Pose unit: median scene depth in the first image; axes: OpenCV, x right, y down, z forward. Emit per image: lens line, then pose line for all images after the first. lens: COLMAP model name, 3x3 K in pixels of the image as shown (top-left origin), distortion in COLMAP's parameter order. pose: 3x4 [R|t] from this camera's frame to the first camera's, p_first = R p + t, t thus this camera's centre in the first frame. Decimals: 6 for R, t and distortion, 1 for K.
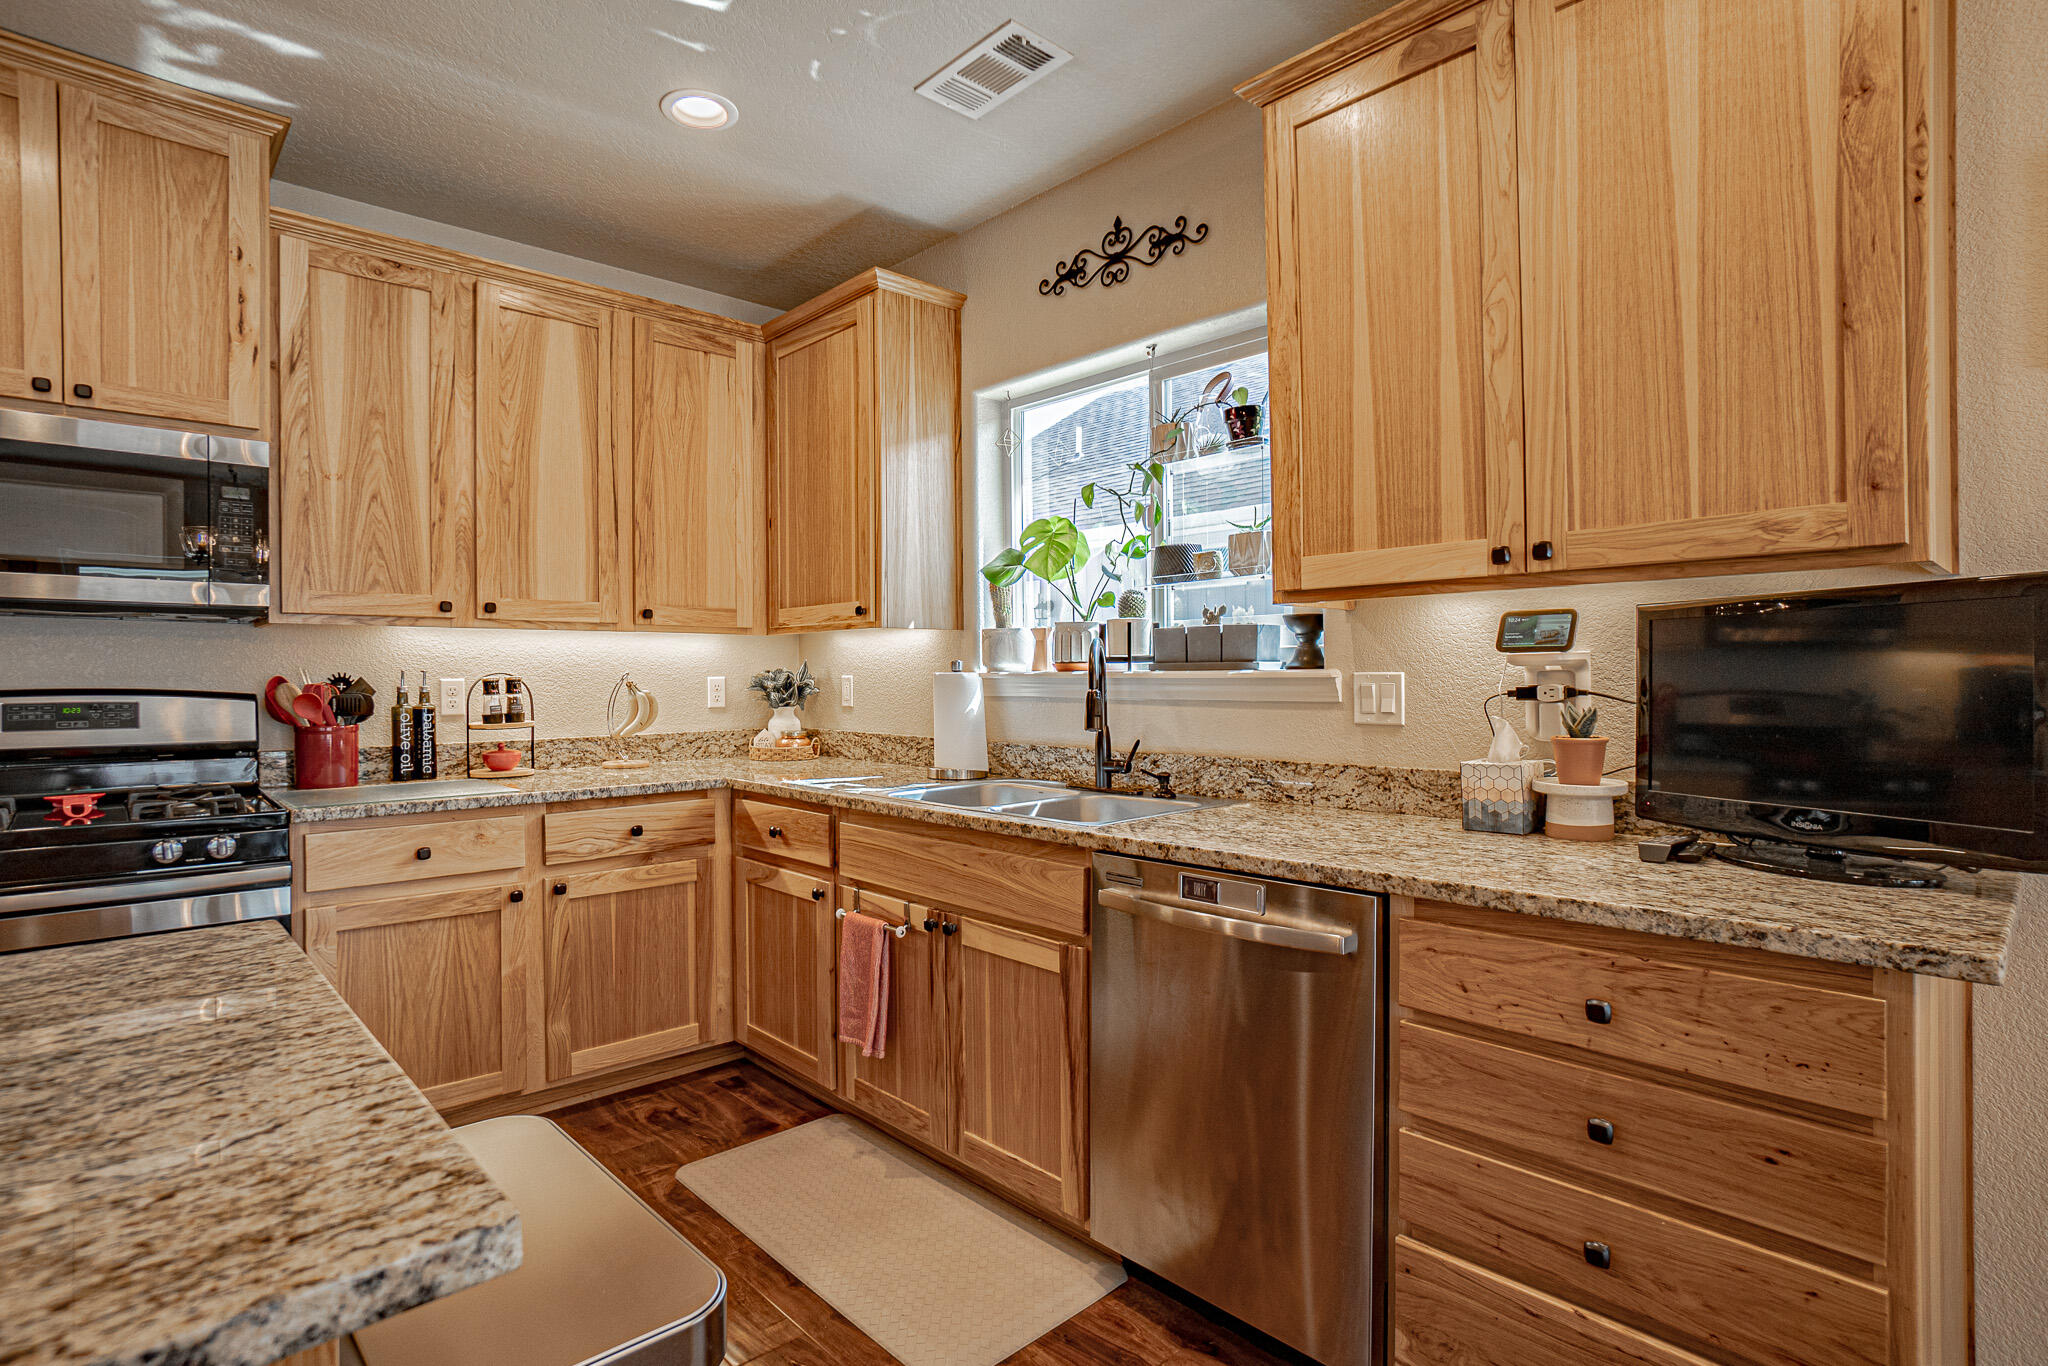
lens RADIAL K [[997.5, 0, 1024.0], [0, 997.5, 683.0], [0, 0, 1]] dist [-0.051266, 0.020554]
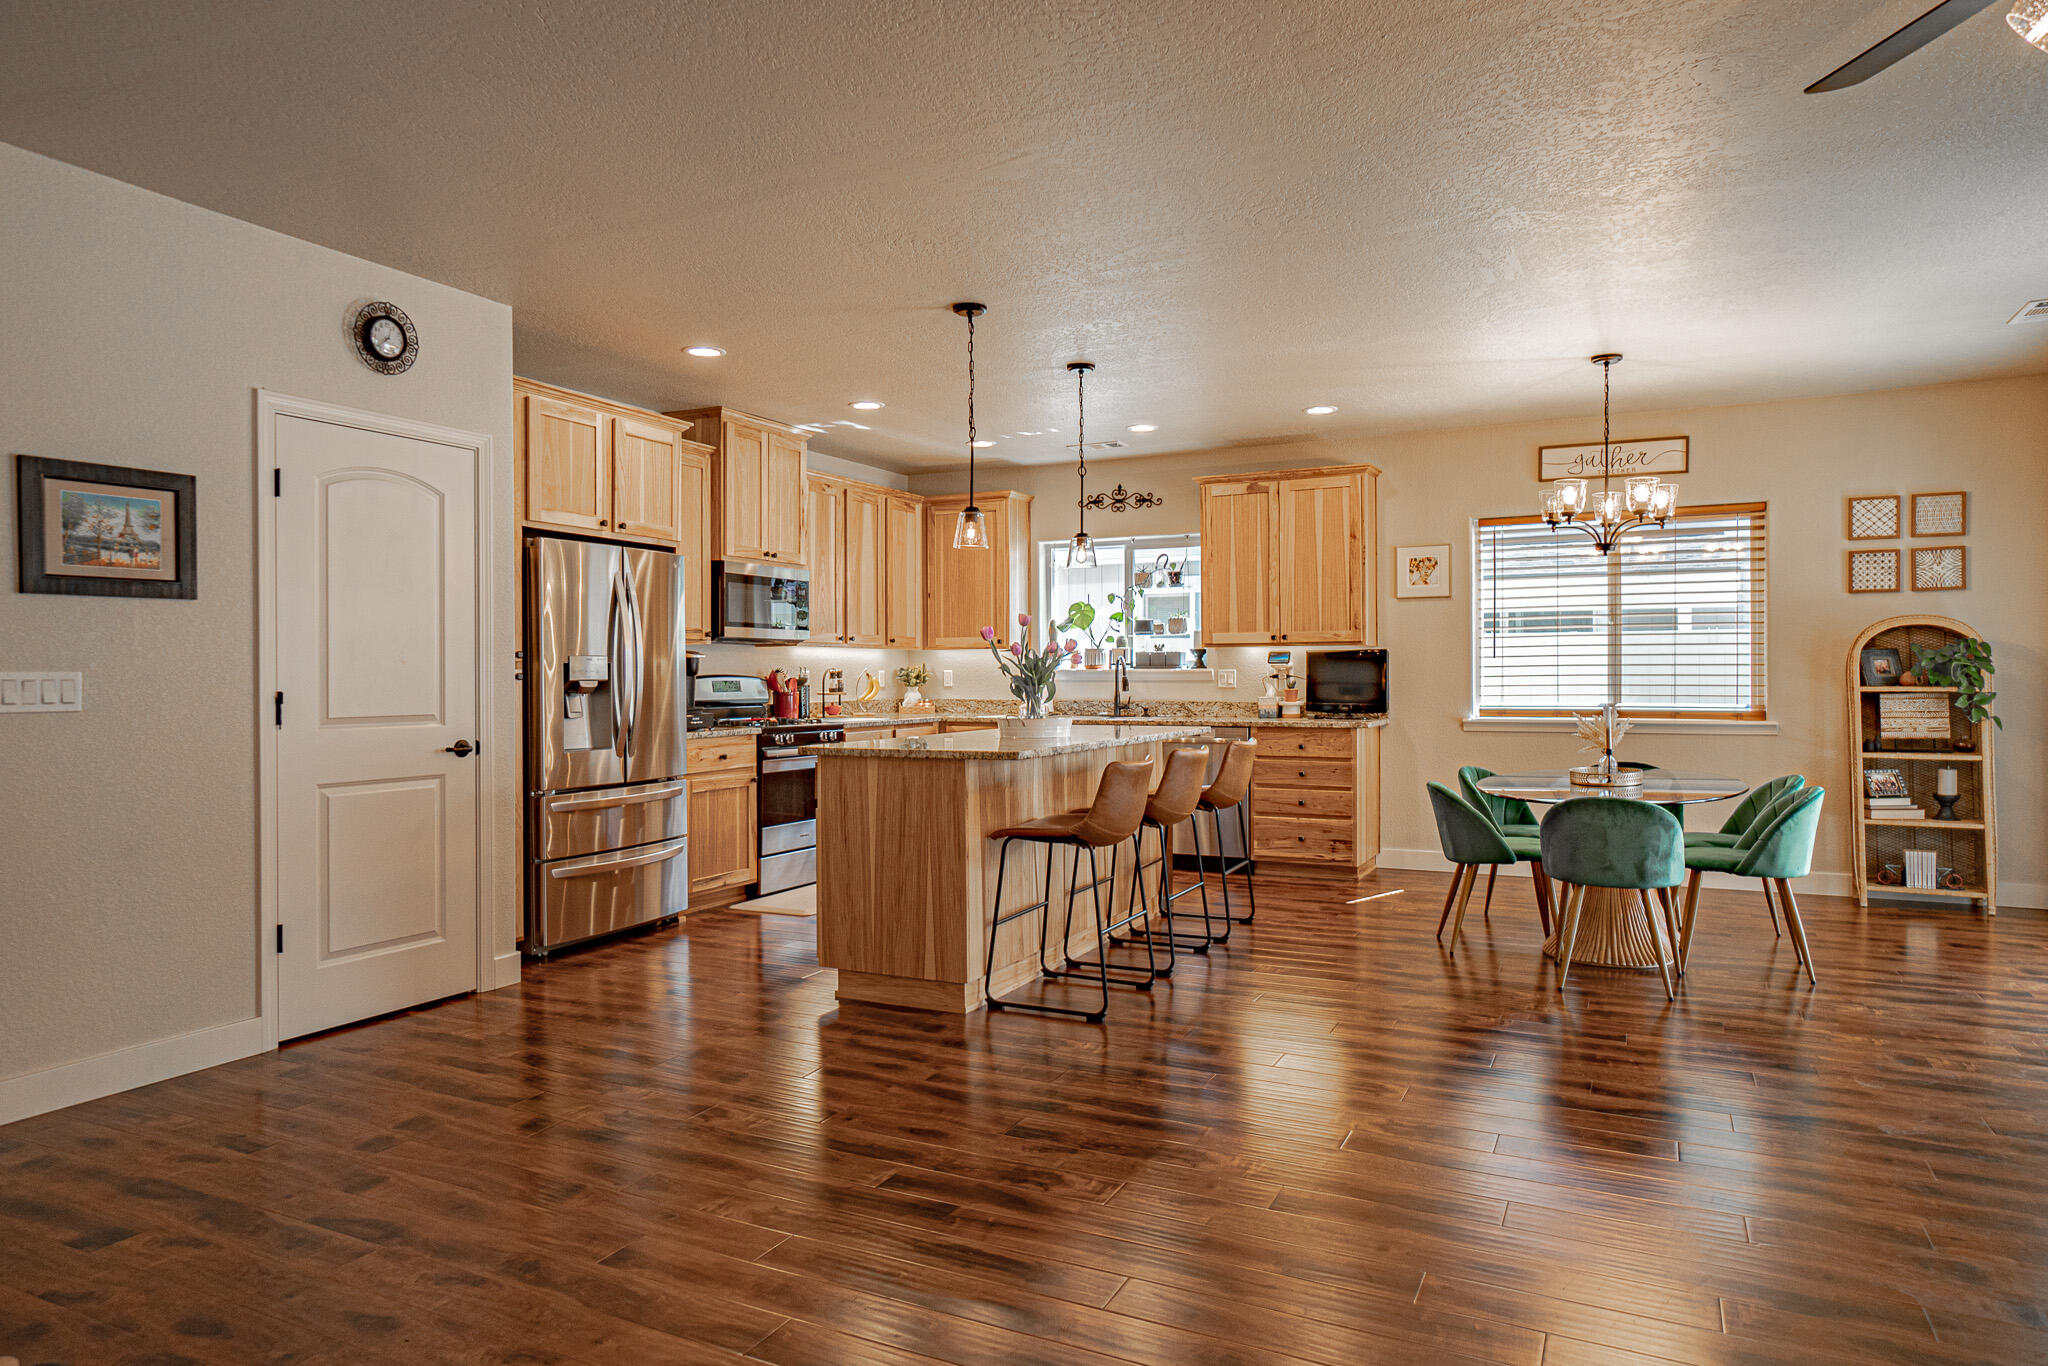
lens RADIAL K [[1253.0, 0, 1024.0], [0, 1253.0, 683.0], [0, 0, 1]] dist [-0.003891, 0.000195]
pose [[0.936407, 0.000923, 0.350915, -1.302611], [-0.000117, 0.999997, -0.002318, 0.031789], [-0.350916, 0.002129, 0.936404, -1.956226]]
